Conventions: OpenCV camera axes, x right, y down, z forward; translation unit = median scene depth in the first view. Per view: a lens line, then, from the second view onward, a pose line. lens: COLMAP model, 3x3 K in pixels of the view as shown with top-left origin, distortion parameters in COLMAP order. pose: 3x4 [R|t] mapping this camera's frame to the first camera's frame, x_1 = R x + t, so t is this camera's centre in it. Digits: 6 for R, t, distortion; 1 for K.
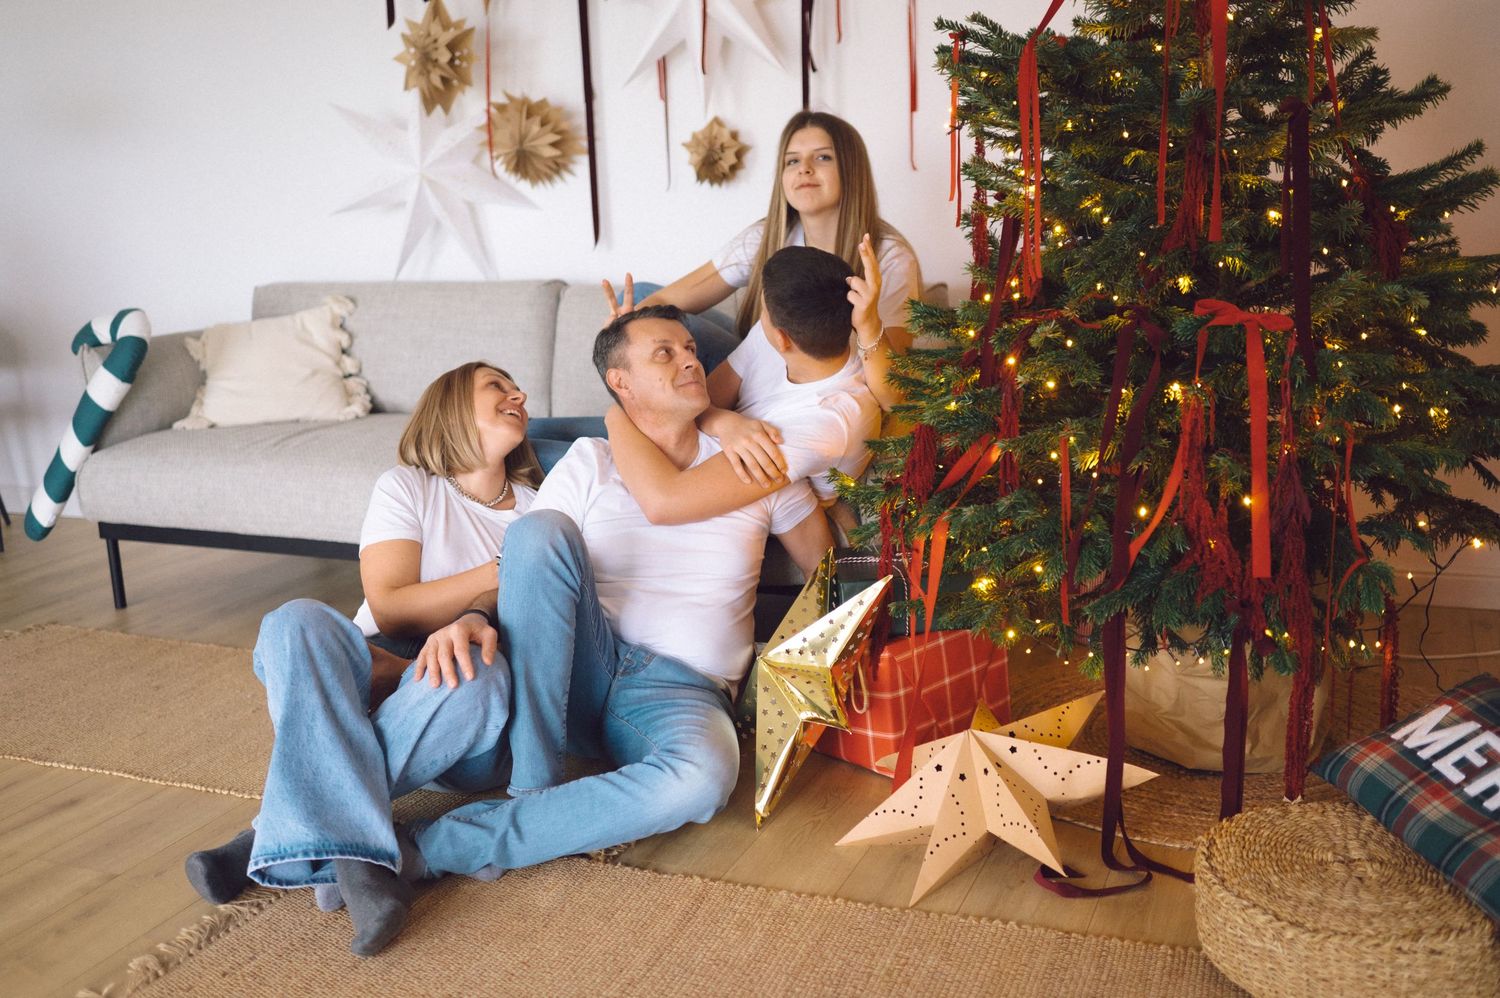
lens RADIAL K [[1506.4, 0, 746.1], [0, 1506.4, 498.9], [0, 0, 1]] dist [-0.021893, 0.000000]
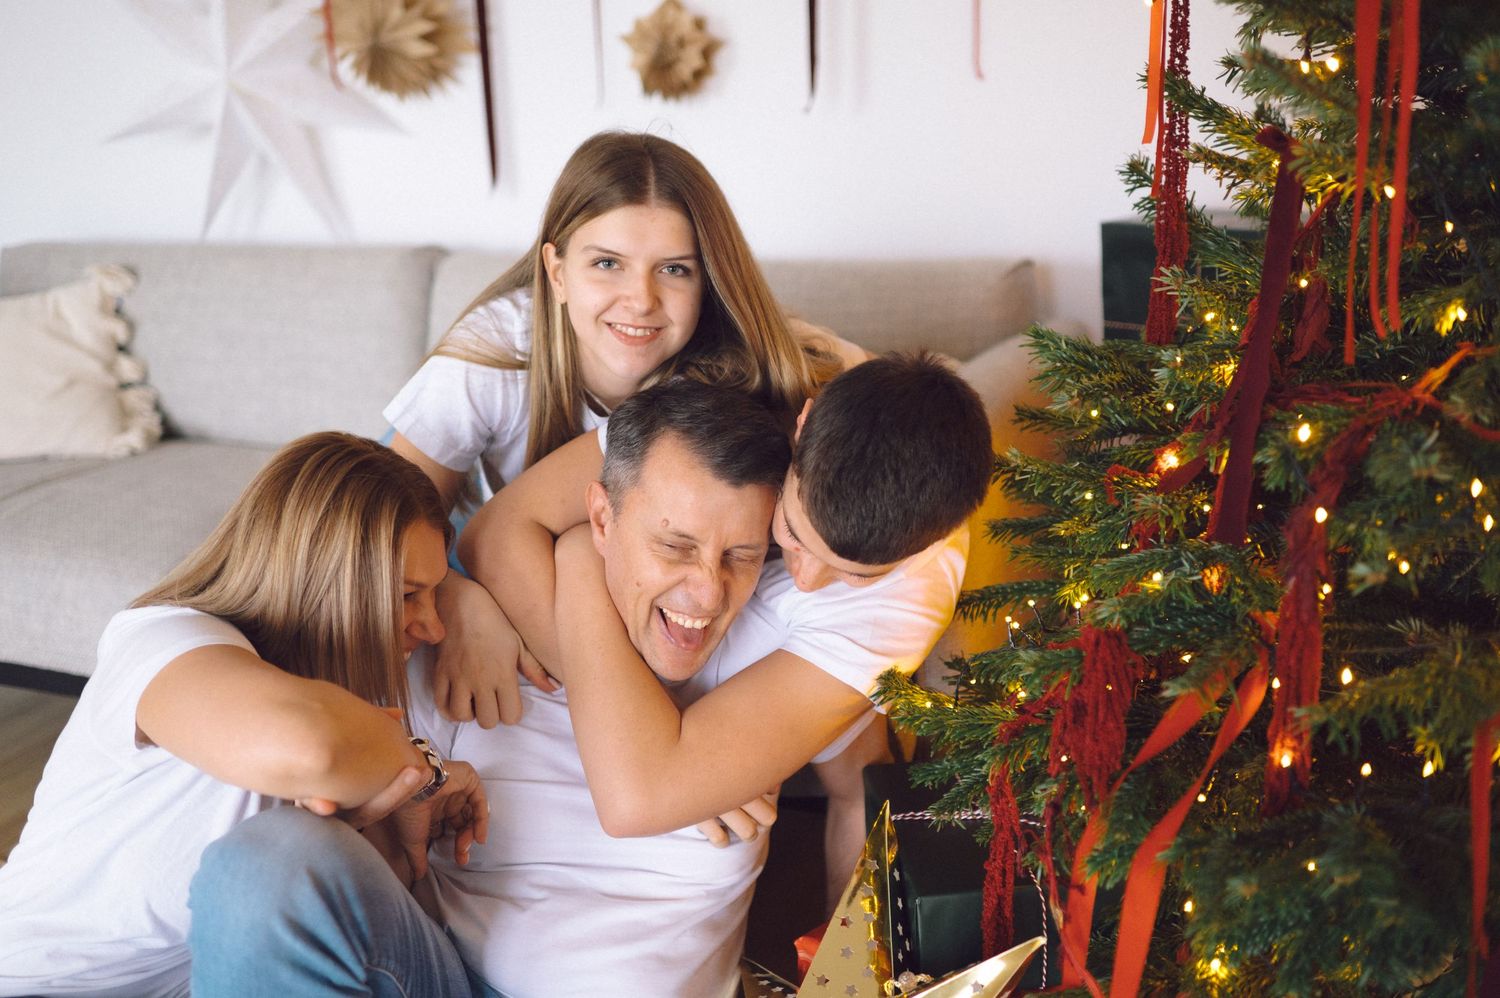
lens RADIAL K [[1506.4, 0, 754.9], [0, 1506.4, 499.2], [0, 0, 1]] dist [-0.021893, 0.000000]
pose [[0.999681, -0.002249, 0.025158, -0.000539], [0.000825, 0.998405, 0.056453, -0.069390], [-0.025245, -0.056414, 0.998088, 0.323139]]
